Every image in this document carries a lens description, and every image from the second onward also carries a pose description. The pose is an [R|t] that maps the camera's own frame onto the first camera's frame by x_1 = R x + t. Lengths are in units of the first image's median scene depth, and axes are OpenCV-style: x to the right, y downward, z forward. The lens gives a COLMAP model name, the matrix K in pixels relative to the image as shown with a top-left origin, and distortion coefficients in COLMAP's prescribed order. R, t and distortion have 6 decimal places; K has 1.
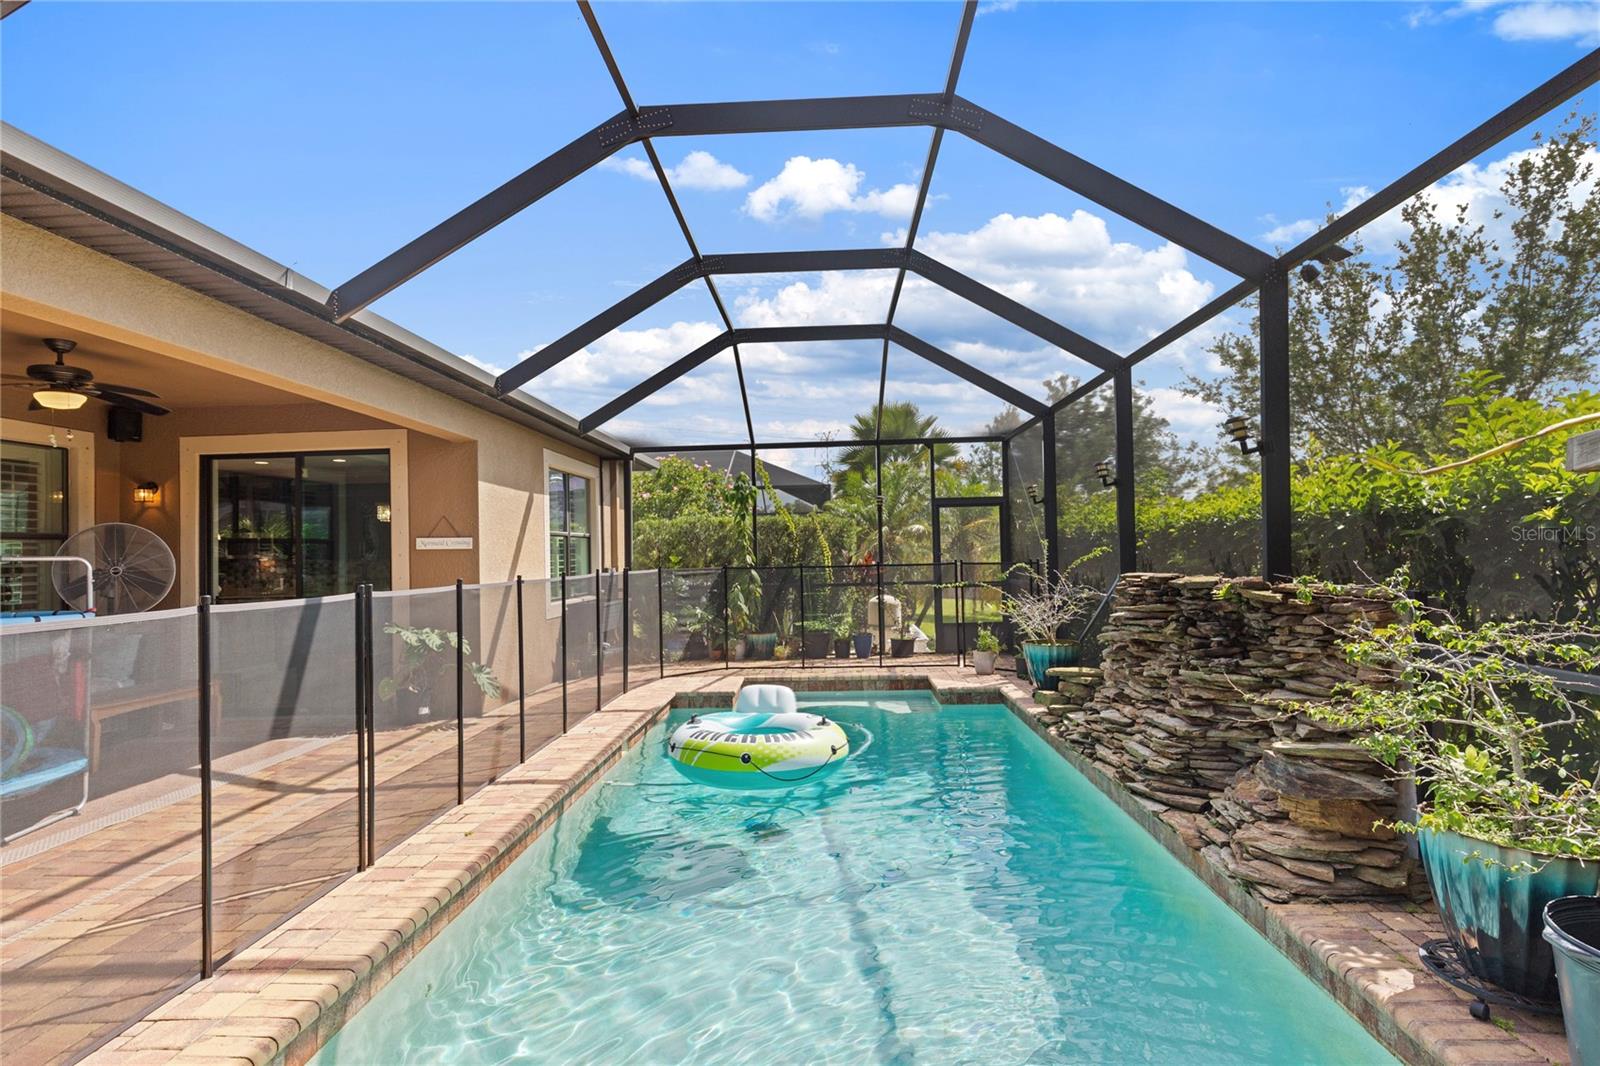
lens RADIAL K [[828.7, 0, 800.1], [0, 828.7, 525.7], [0, 0, 1]] dist [0.000120, 0.000468]
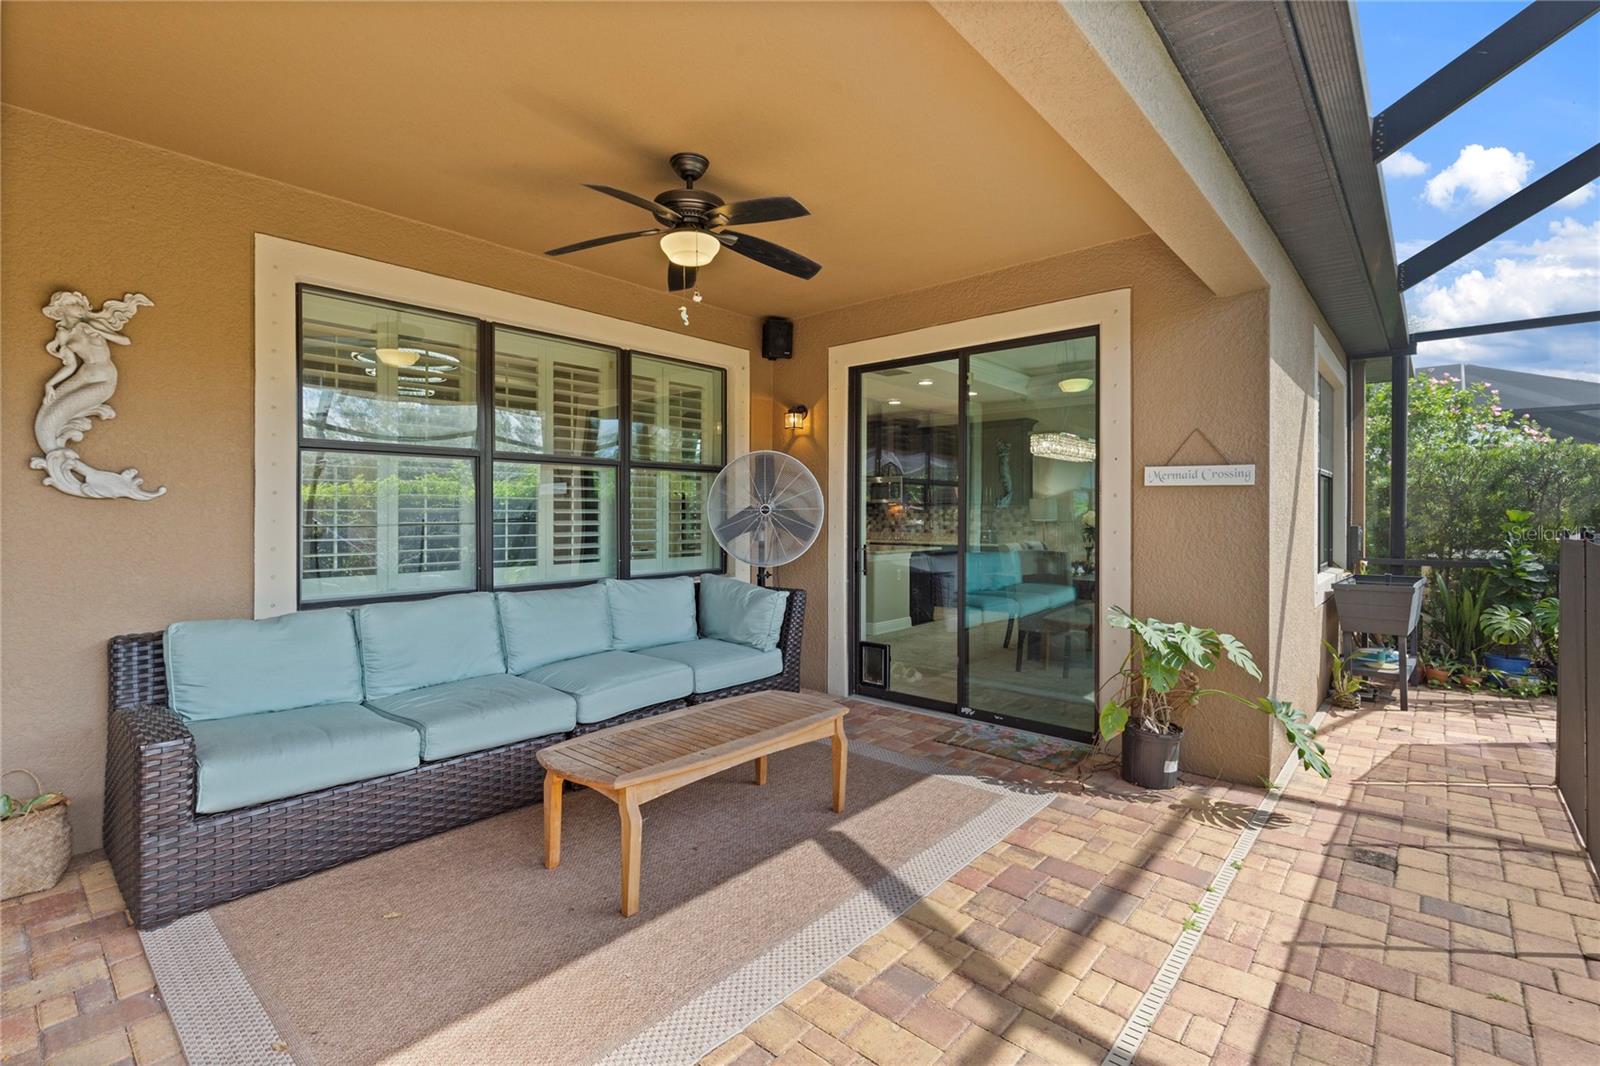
lens RADIAL K [[729.7, 0, 800.0], [0, 729.7, 533.0], [0, 0, 1]] dist [0.012976, 0.000342]
pose [[0.779533, 0.039674, -0.625103, -0.324795], [-0.005161, 0.998365, 0.056929, 0.033522], [0.626340, -0.041152, 0.778463, 0.429464]]
